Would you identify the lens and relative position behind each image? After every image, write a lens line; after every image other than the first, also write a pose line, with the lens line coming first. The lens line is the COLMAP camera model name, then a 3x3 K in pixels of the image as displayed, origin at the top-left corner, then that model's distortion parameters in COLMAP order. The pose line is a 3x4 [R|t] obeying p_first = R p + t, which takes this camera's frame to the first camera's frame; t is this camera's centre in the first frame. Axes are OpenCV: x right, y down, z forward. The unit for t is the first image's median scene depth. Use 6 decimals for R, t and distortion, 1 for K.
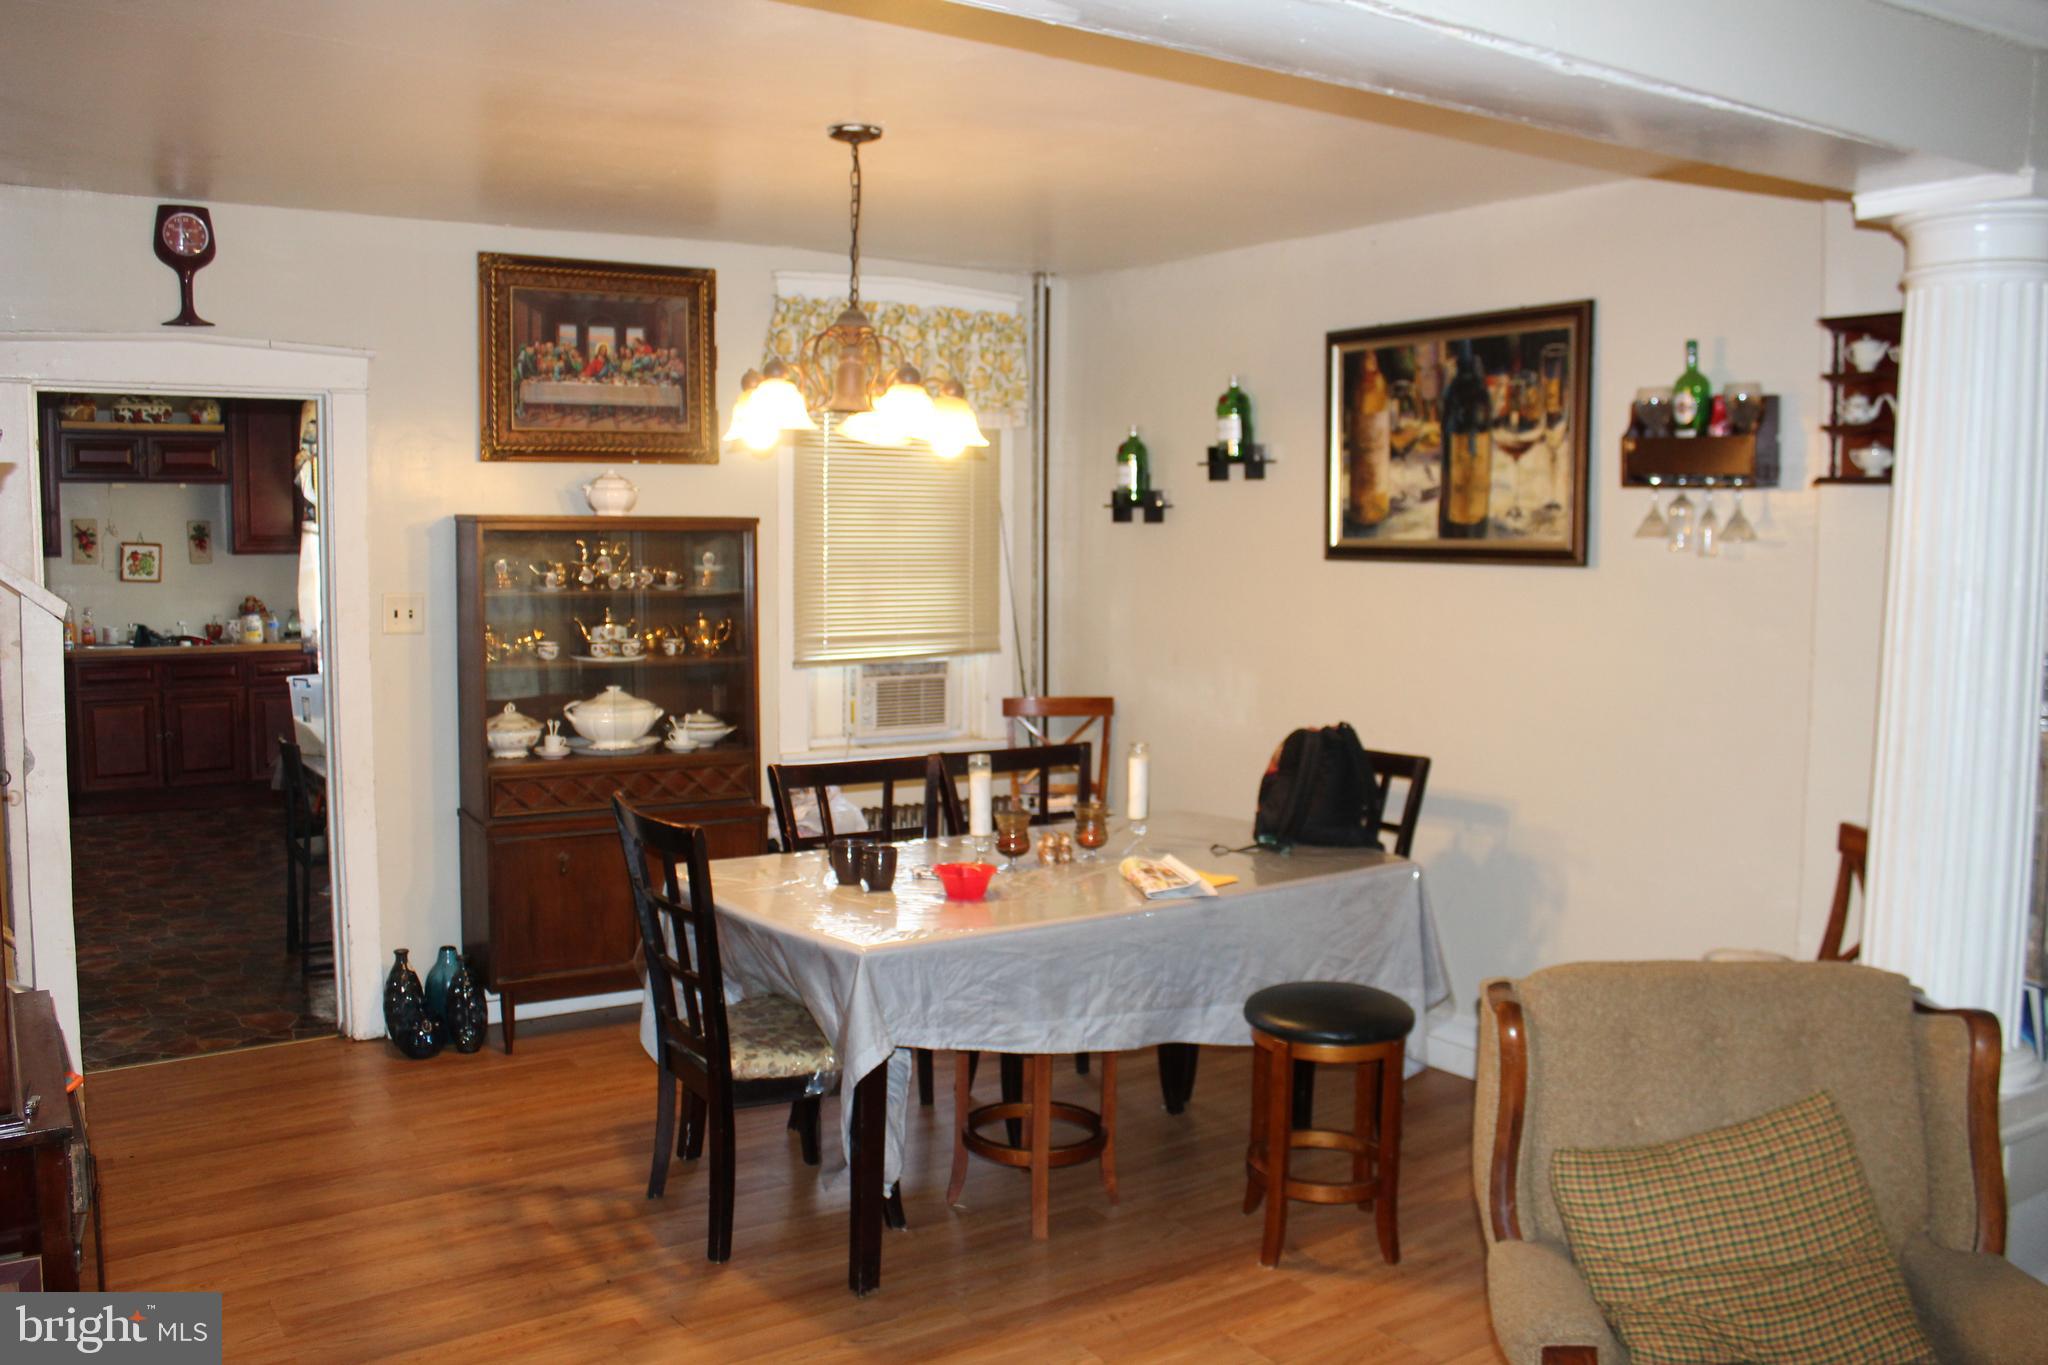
lens RADIAL K [[1667.0, 0, 1024.0], [0, 1667.0, 682.5], [0, 0, 1]] dist [-0.170101, 0.144121]
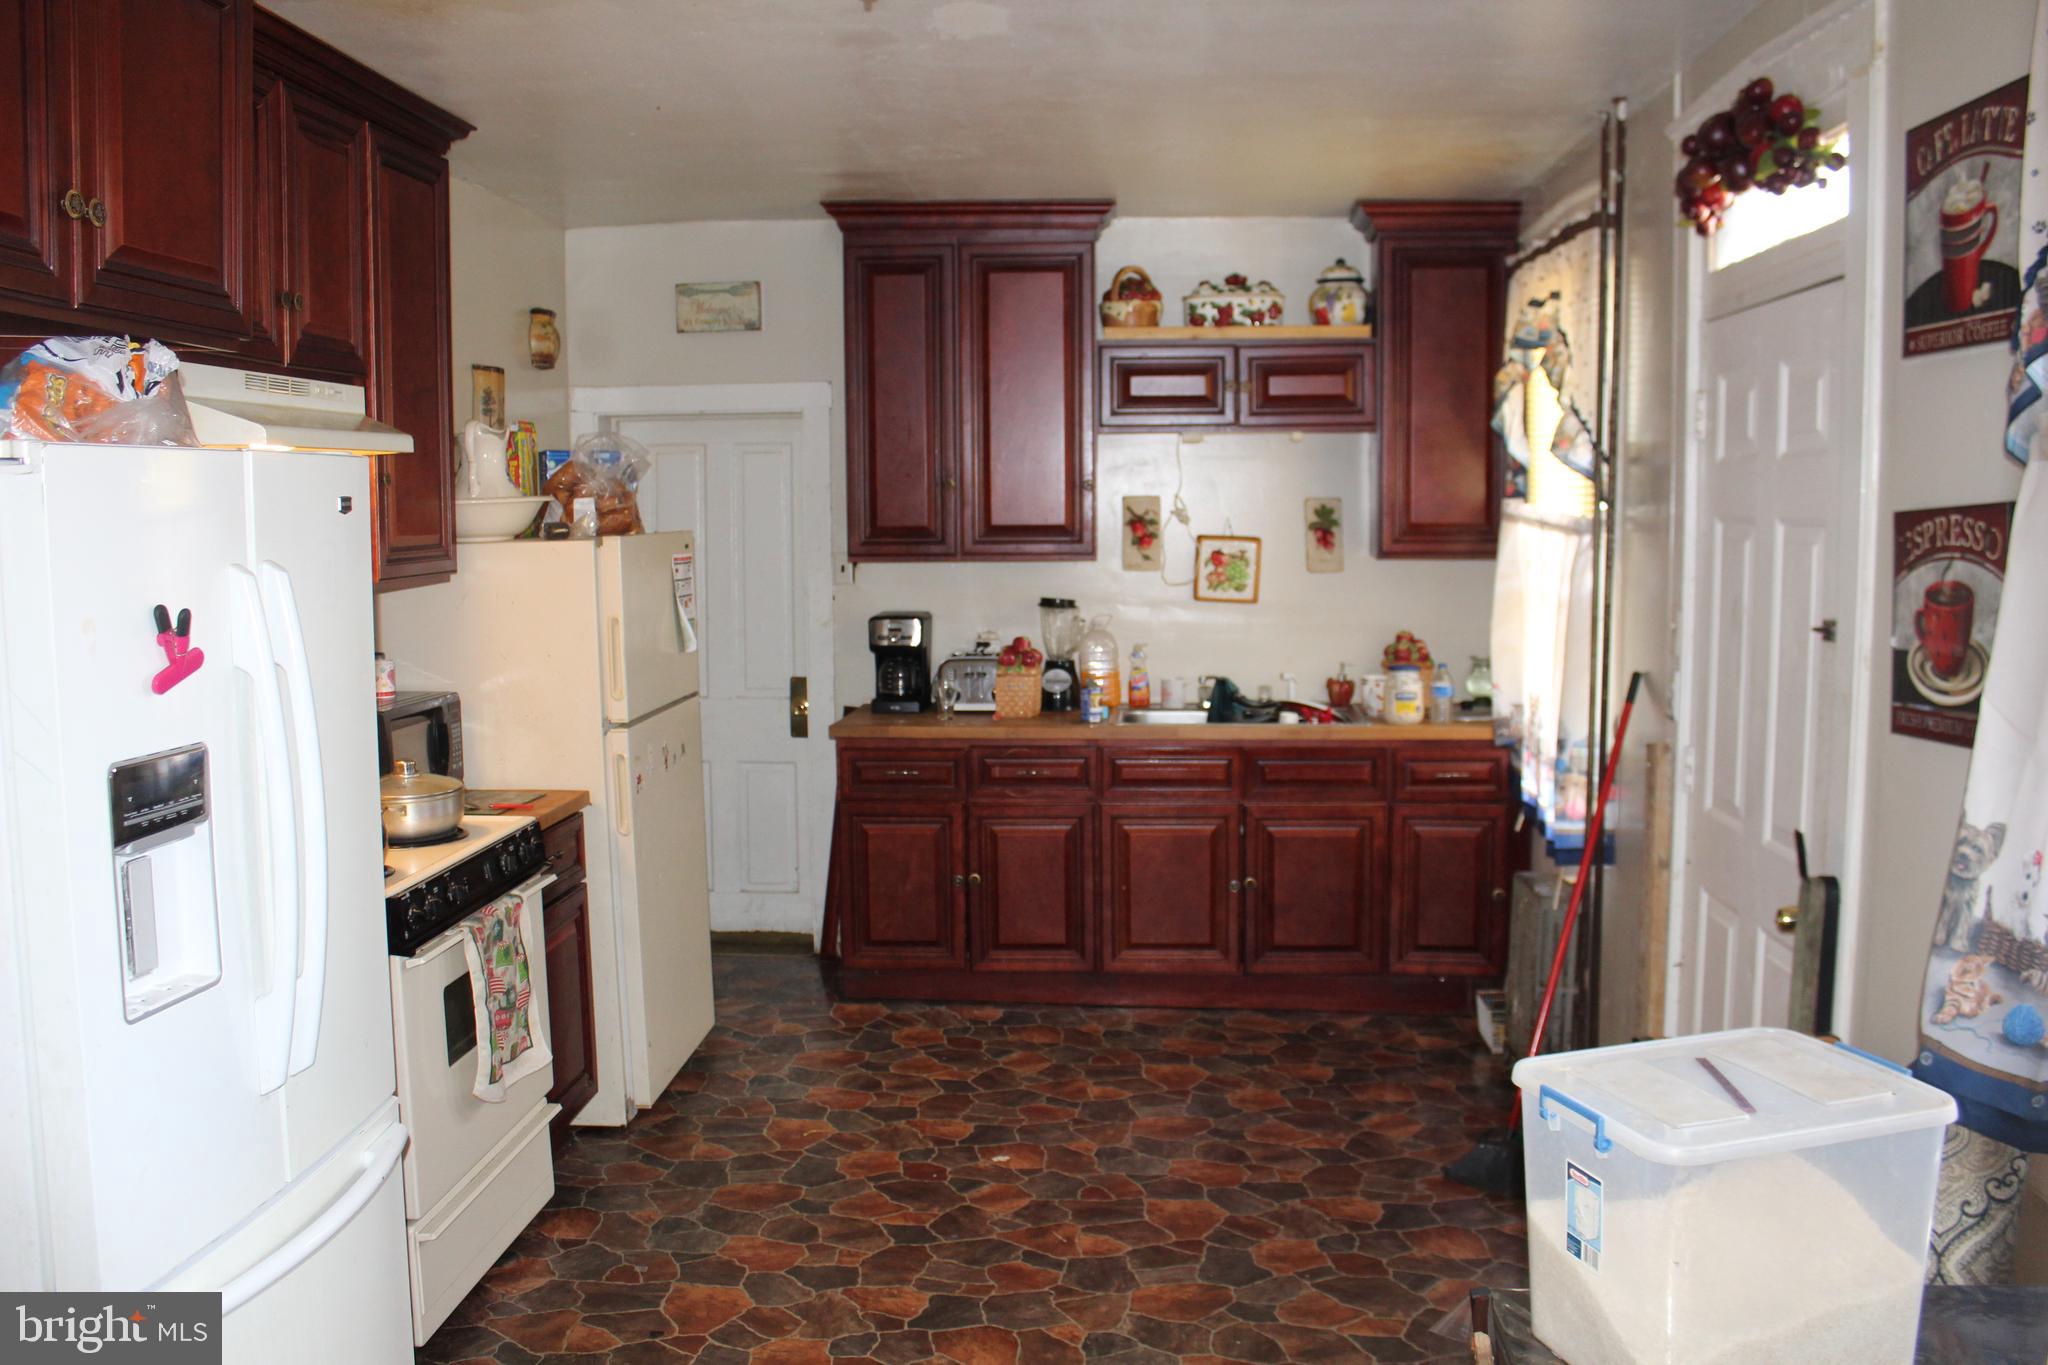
lens RADIAL K [[1667.0, 0, 1024.0], [0, 1667.0, 682.5], [0, 0, 1]] dist [-0.170101, 0.144121]
pose [[0.781745, 0.052667, -0.621370, -0.232021], [-0.046225, 0.998580, 0.026484, -0.046521], [0.621882, 0.008019, 0.783070, 0.482872]]
